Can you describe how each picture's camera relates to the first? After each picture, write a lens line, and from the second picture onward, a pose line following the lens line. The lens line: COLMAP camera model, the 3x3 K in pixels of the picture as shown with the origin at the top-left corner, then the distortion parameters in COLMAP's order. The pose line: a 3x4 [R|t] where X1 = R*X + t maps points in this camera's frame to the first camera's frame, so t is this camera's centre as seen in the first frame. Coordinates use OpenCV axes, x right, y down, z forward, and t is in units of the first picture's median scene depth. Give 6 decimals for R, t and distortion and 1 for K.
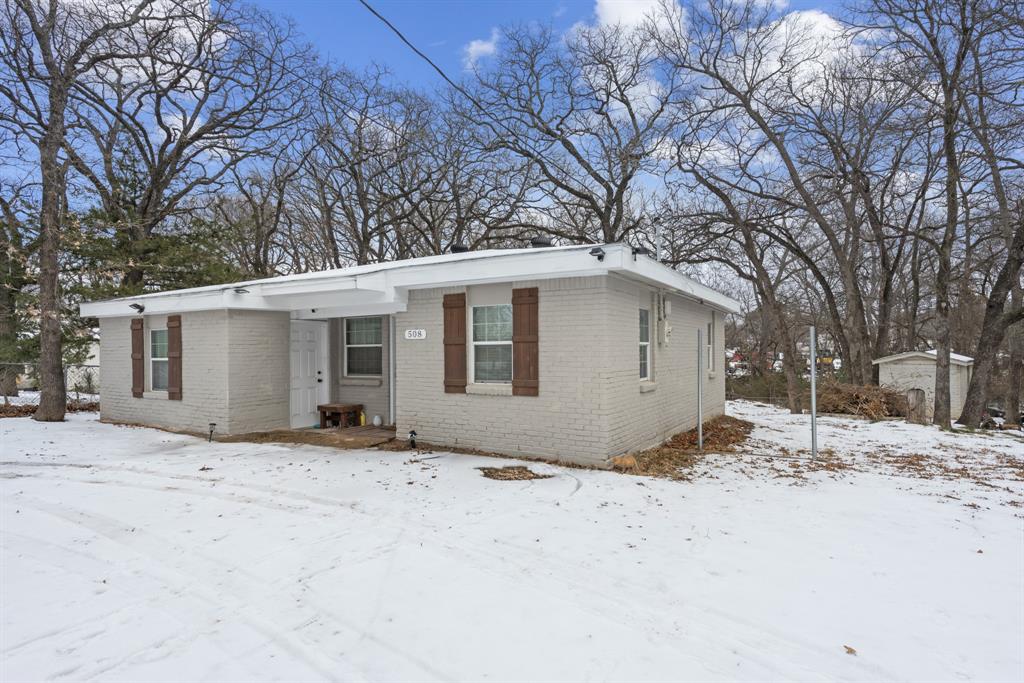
lens RADIAL K [[499.3, 0, 509.8], [0, 499.3, 369.1], [0, 0, 1]] dist [0.001944, -0.000190]
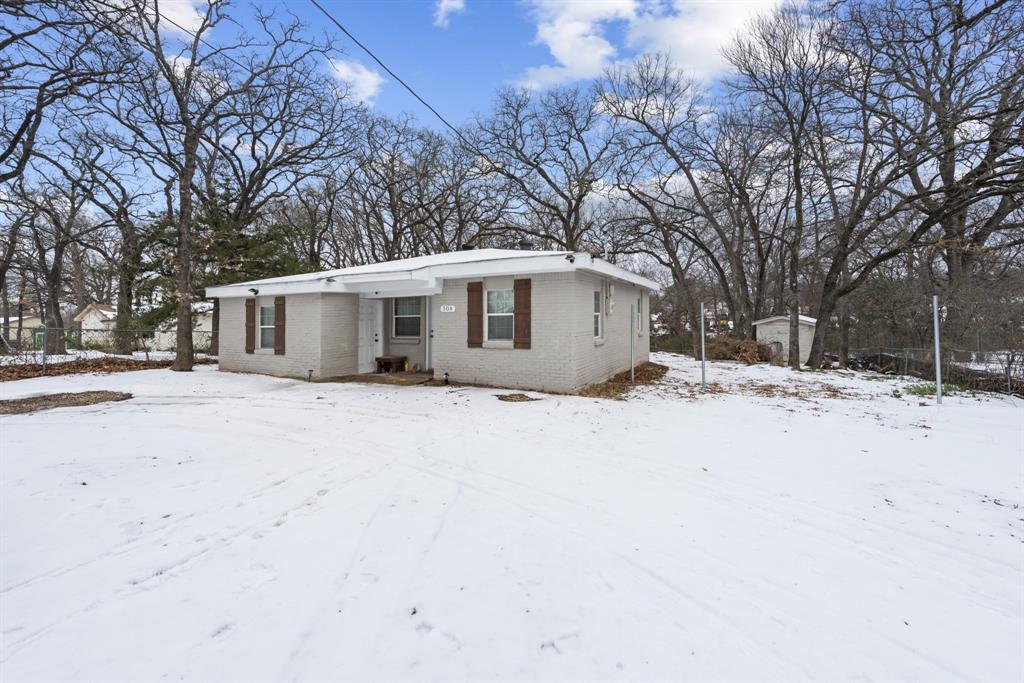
lens RADIAL K [[412.7, 0, 510.0], [0, 412.7, 344.0], [0, 0, 1]] dist [0.001300, -0.000065]
pose [[0.997091, -0.011497, 0.075342, -0.074908], [0.009002, 0.999403, 0.033368, -0.002614], [-0.075680, -0.032592, 0.996599, -0.195755]]
